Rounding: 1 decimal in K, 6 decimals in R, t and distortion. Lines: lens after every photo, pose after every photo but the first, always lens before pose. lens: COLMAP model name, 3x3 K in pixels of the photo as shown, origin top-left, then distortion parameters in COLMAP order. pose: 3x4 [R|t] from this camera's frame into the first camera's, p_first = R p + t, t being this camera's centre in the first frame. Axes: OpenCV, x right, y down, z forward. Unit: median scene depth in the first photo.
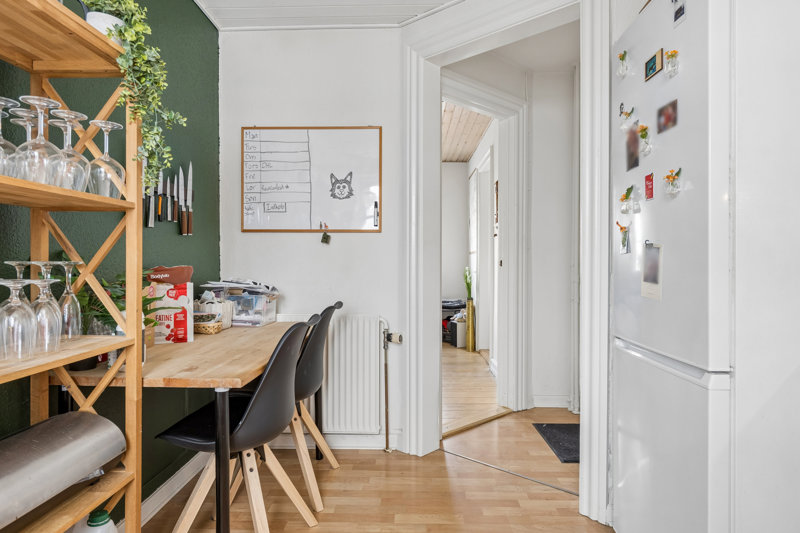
lens RADIAL K [[472.6, 0, 400.0], [0, 472.6, 265.0], [0, 0, 1]] dist [-0.000060, 0.001159]
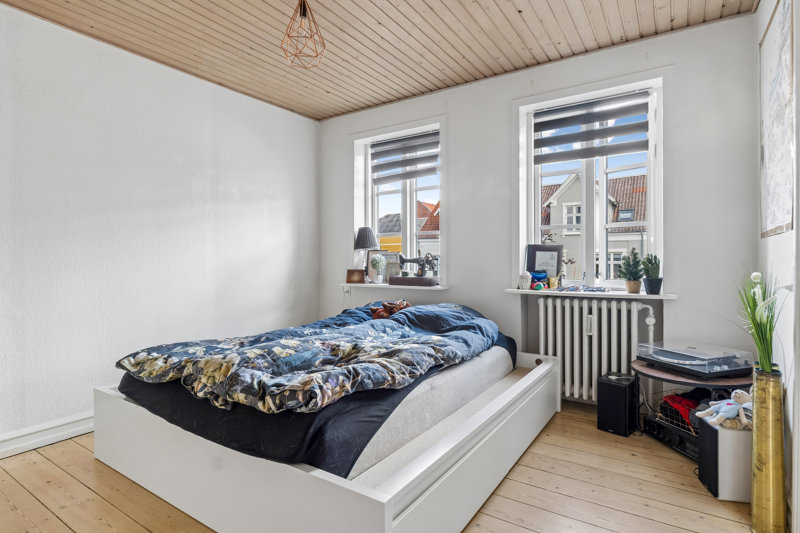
lens RADIAL K [[417.2, 0, 397.3], [0, 417.2, 264.7], [0, 0, 1]] dist [0.000044, 0.000046]
pose [[0.845224, -0.000242, -0.534412, 0.084570], [-0.000986, 0.999997, -0.002012, 0.000831], [0.534411, 0.002227, 0.845222, 0.608045]]
